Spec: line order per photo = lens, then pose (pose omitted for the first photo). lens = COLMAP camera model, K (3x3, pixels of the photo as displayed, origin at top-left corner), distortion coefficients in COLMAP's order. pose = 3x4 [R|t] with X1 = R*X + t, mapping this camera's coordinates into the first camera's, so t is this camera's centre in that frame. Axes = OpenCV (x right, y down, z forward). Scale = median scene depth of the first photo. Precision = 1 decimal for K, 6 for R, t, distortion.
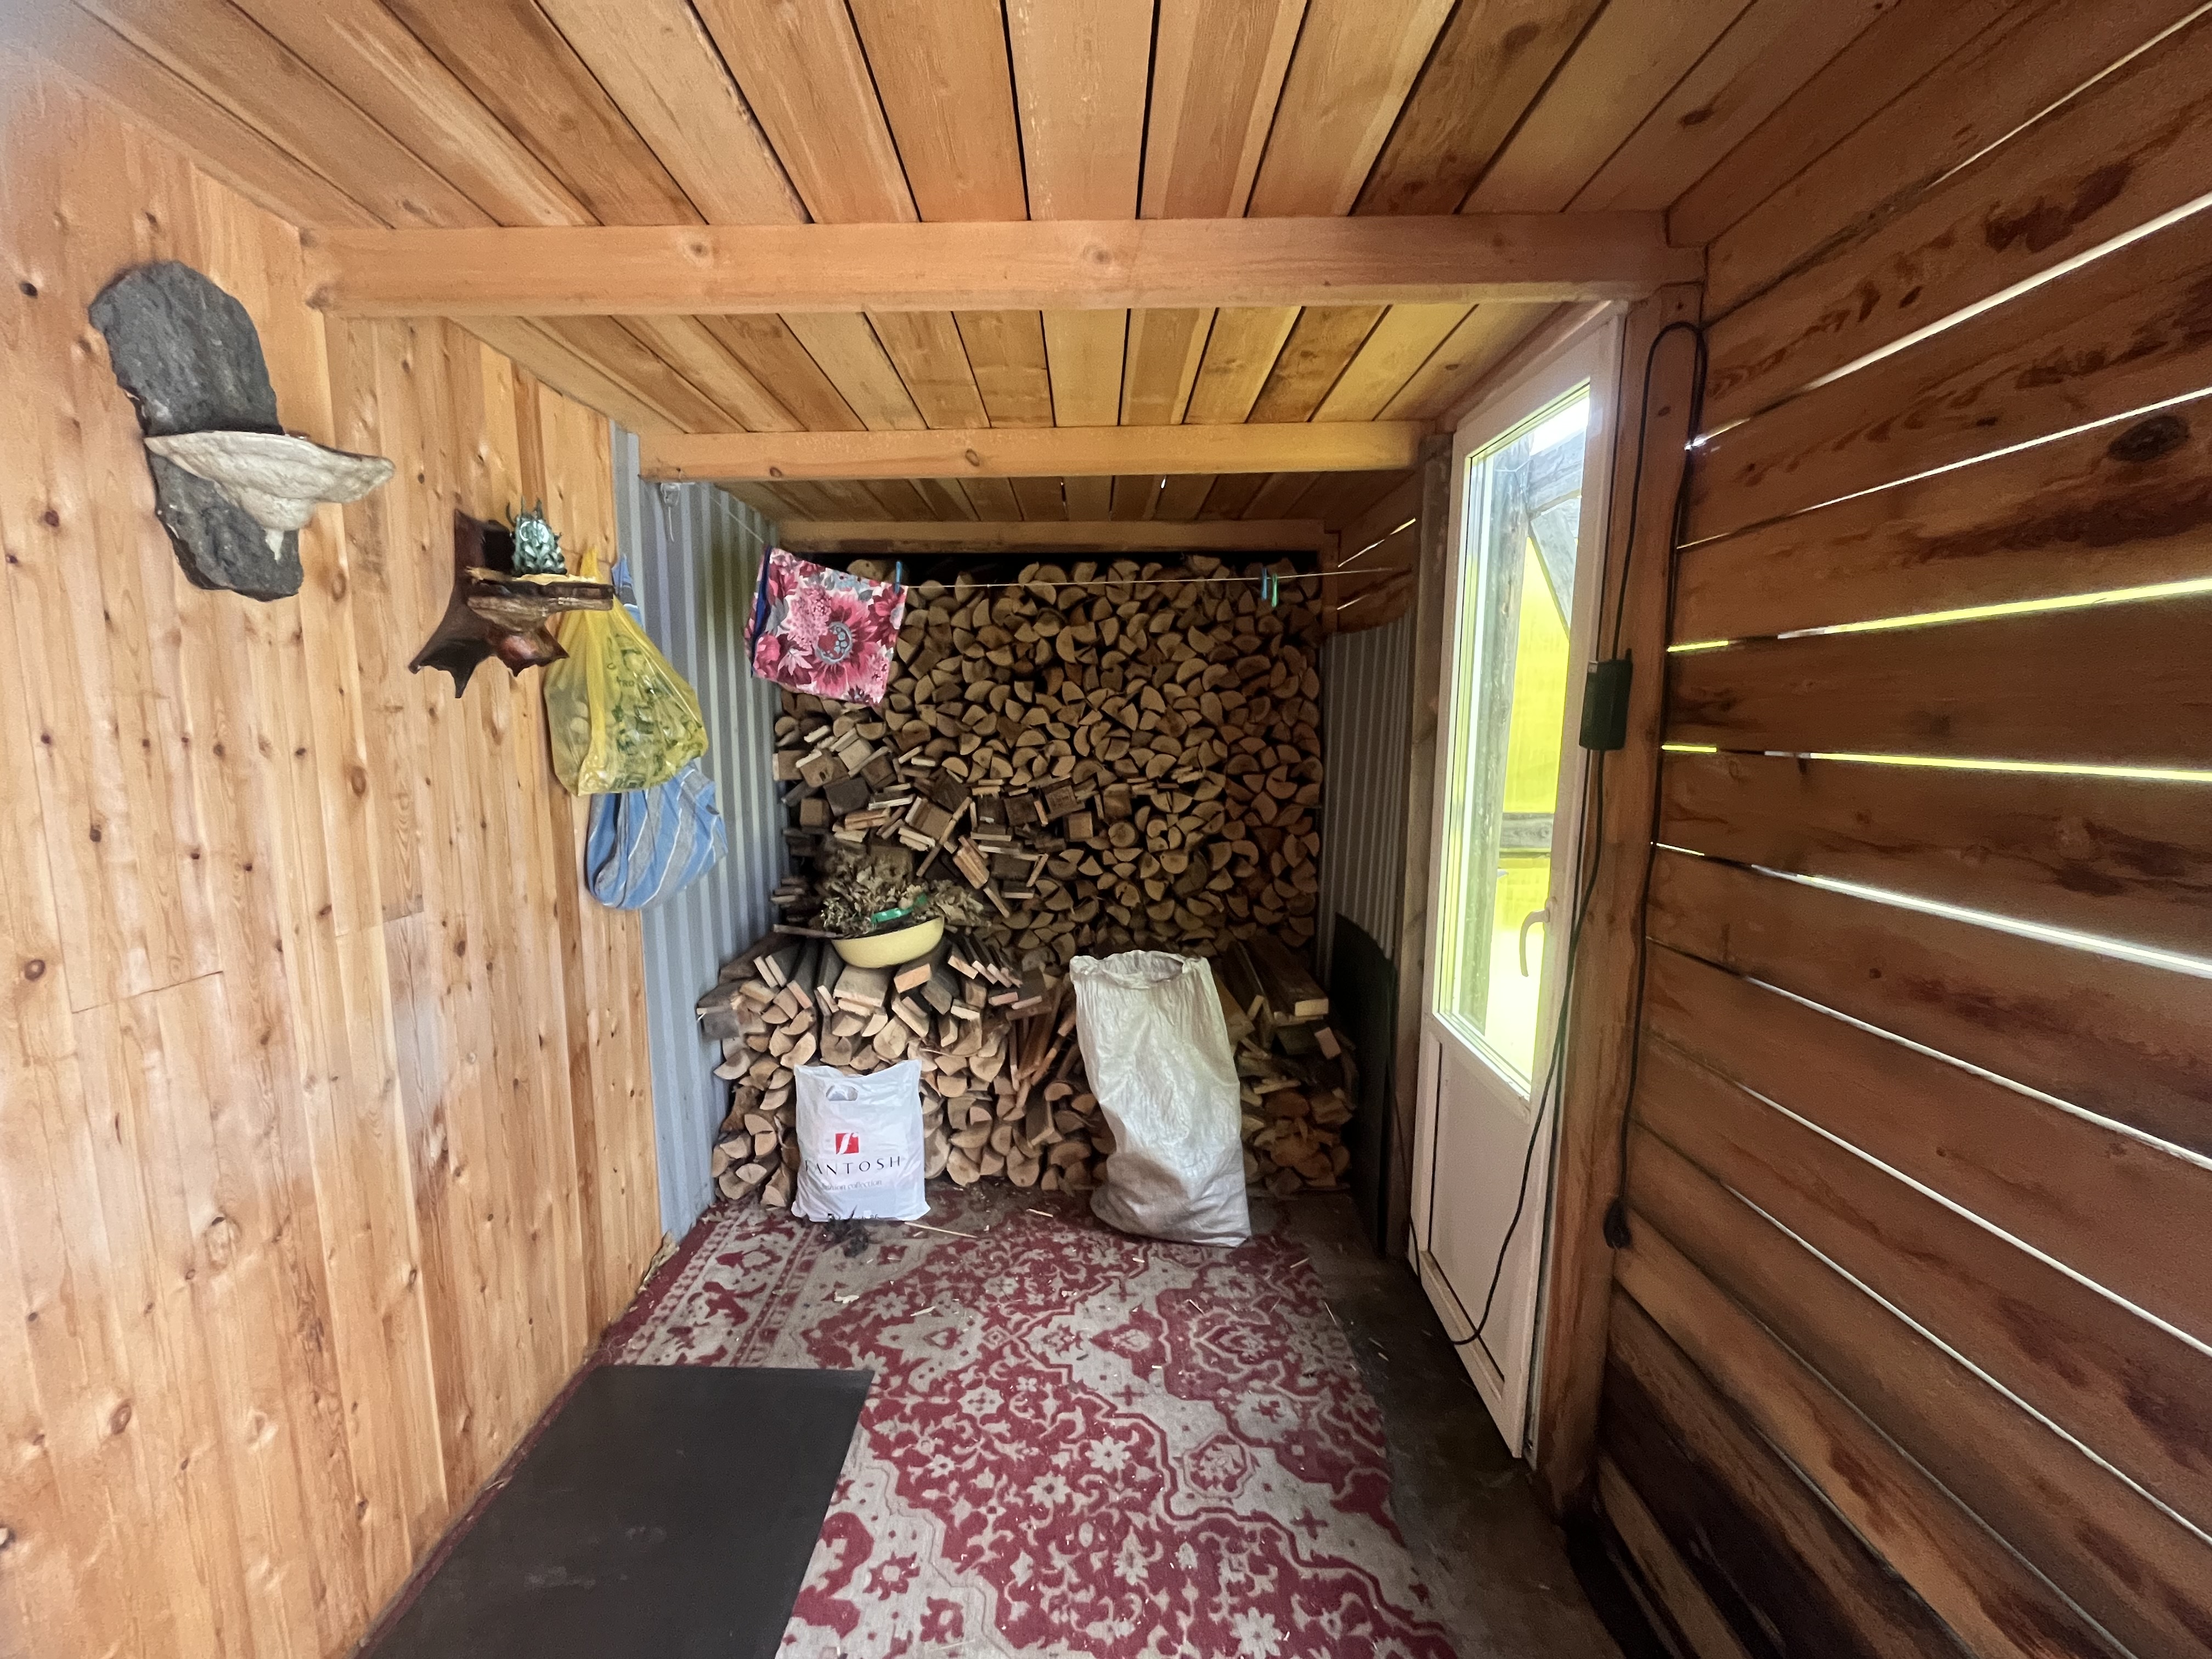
lens RADIAL K [[904.1, 0, 1104.2], [0, 904.1, 837.0], [0, 0, 1]] dist [-0.001643, -0.000177]
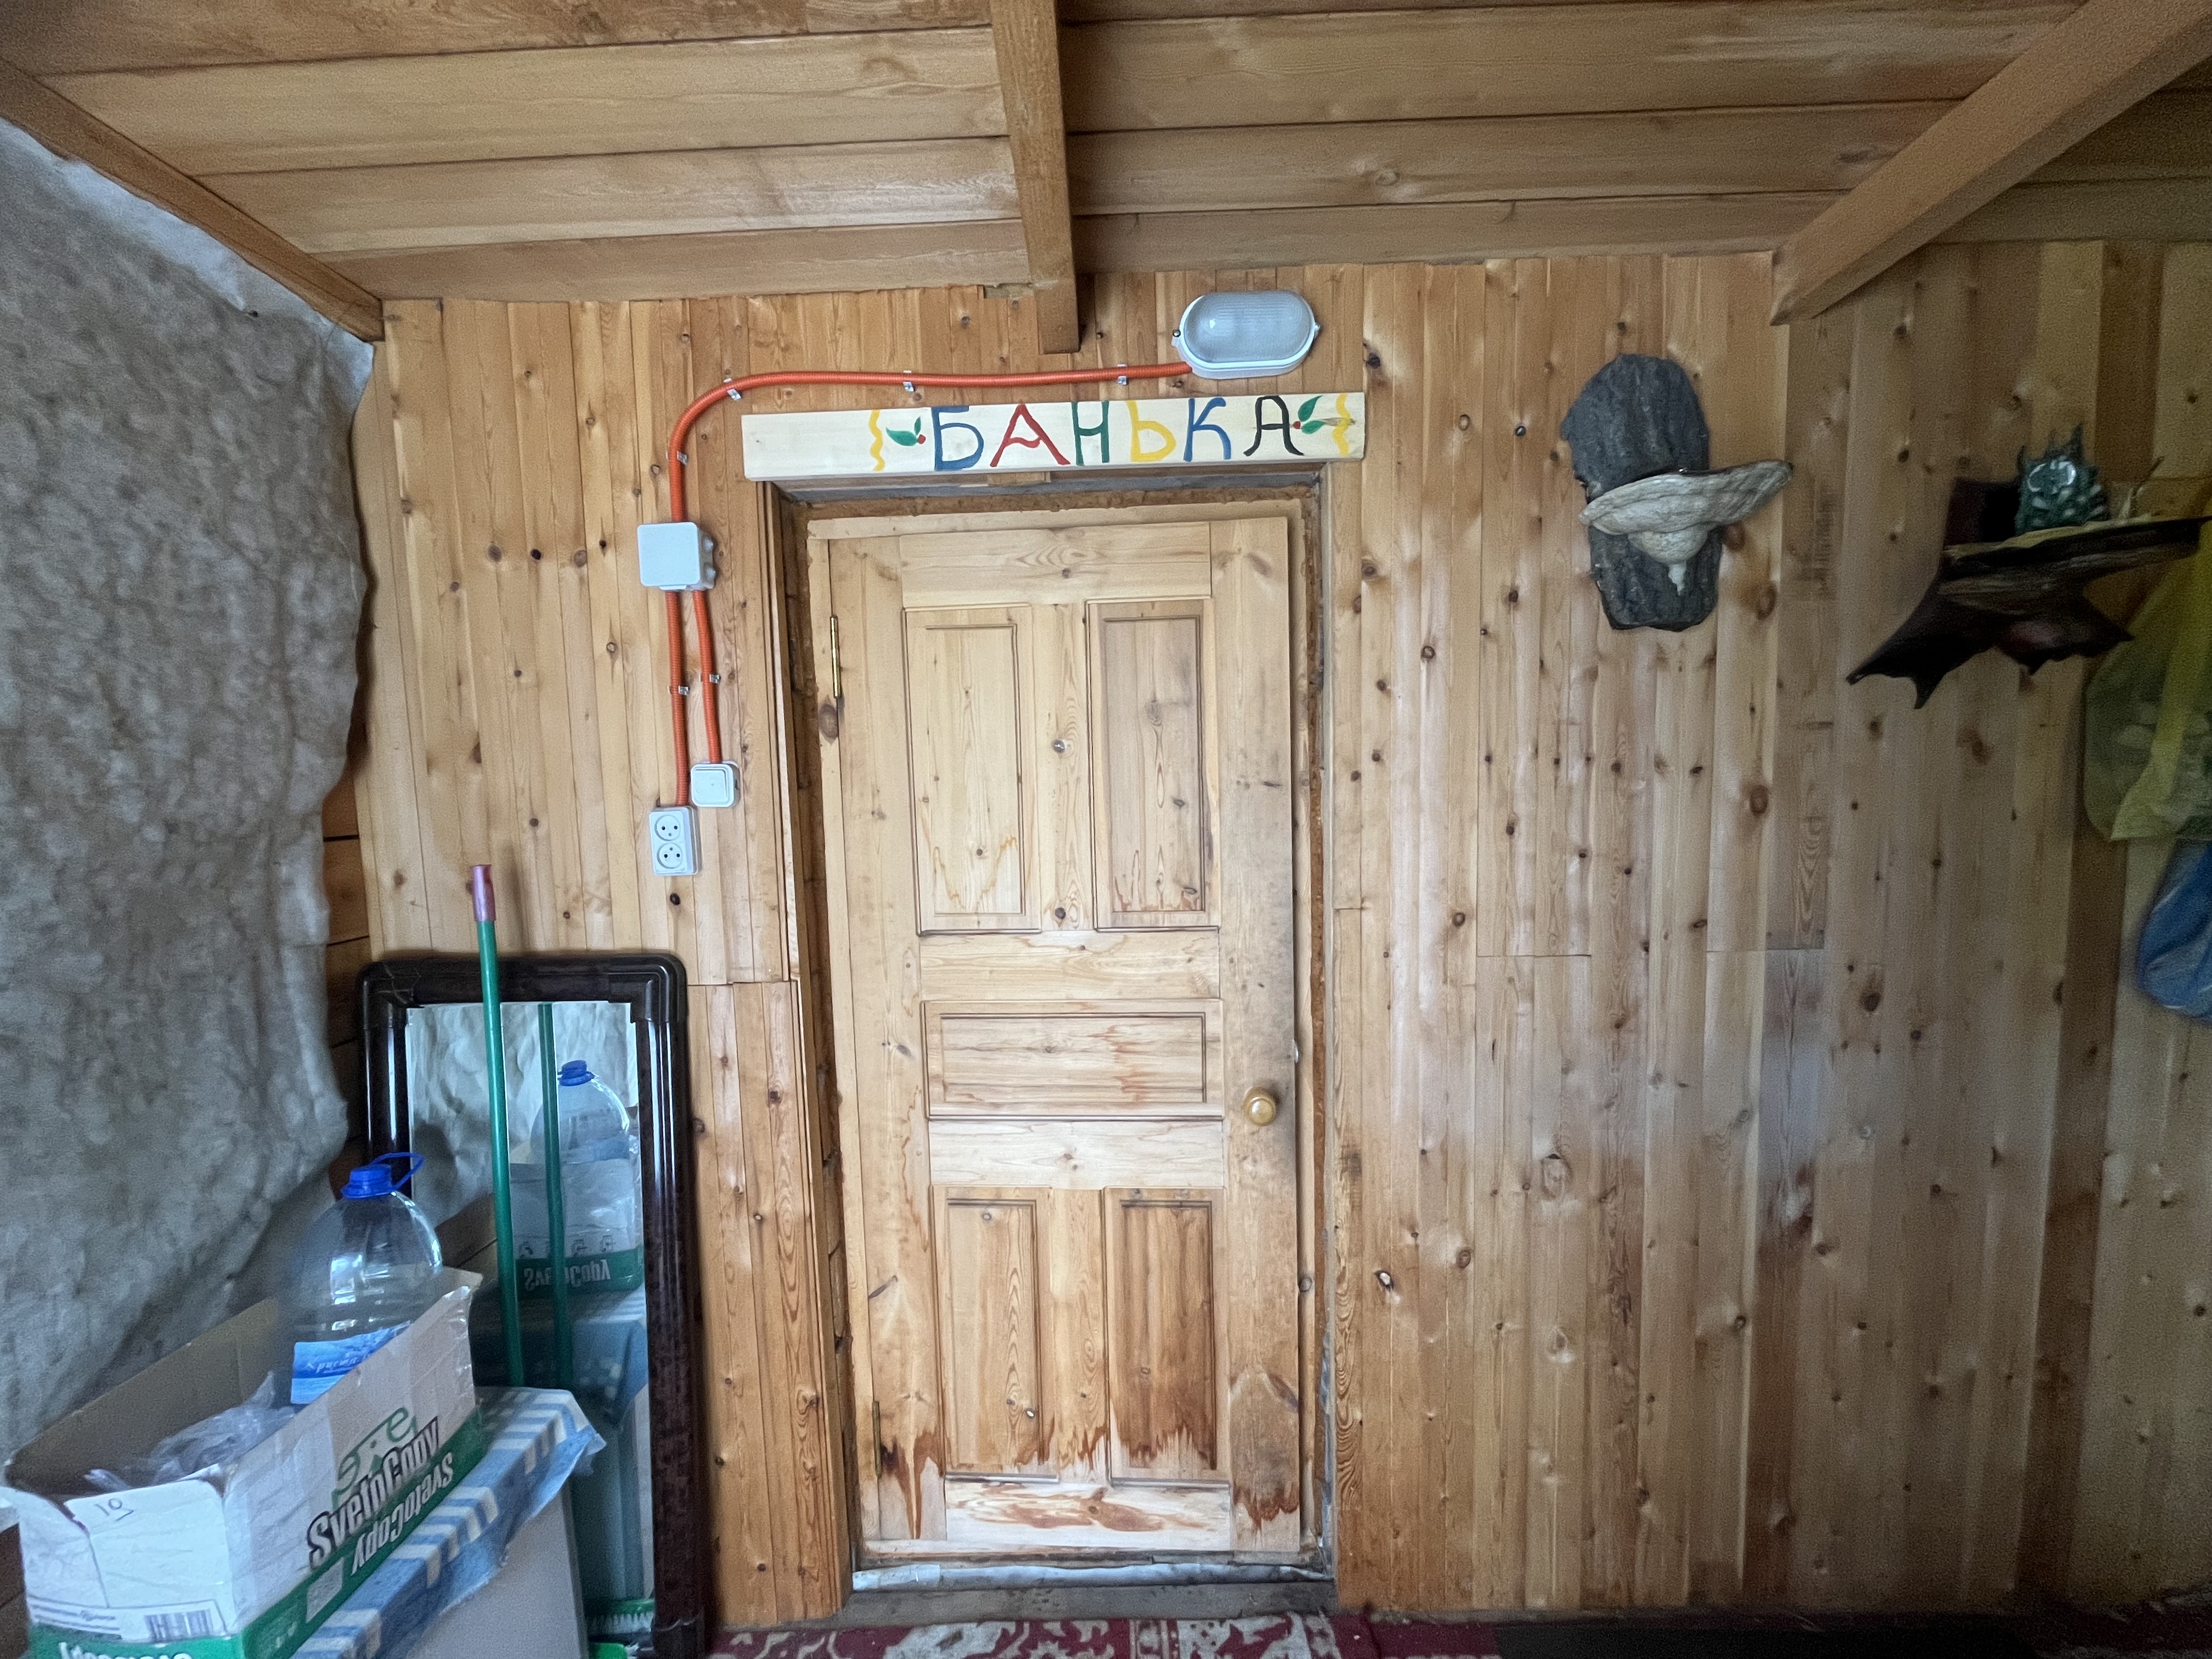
lens RADIAL K [[904.1, 0, 1104.2], [0, 904.1, 837.0], [0, 0, 1]] dist [-0.001643, -0.000177]
pose [[-0.036406, 0.080370, -0.996100, 0.175656], [-0.105961, 0.990831, 0.083818, -0.030007], [0.993704, 0.108599, -0.027556, 0.330451]]
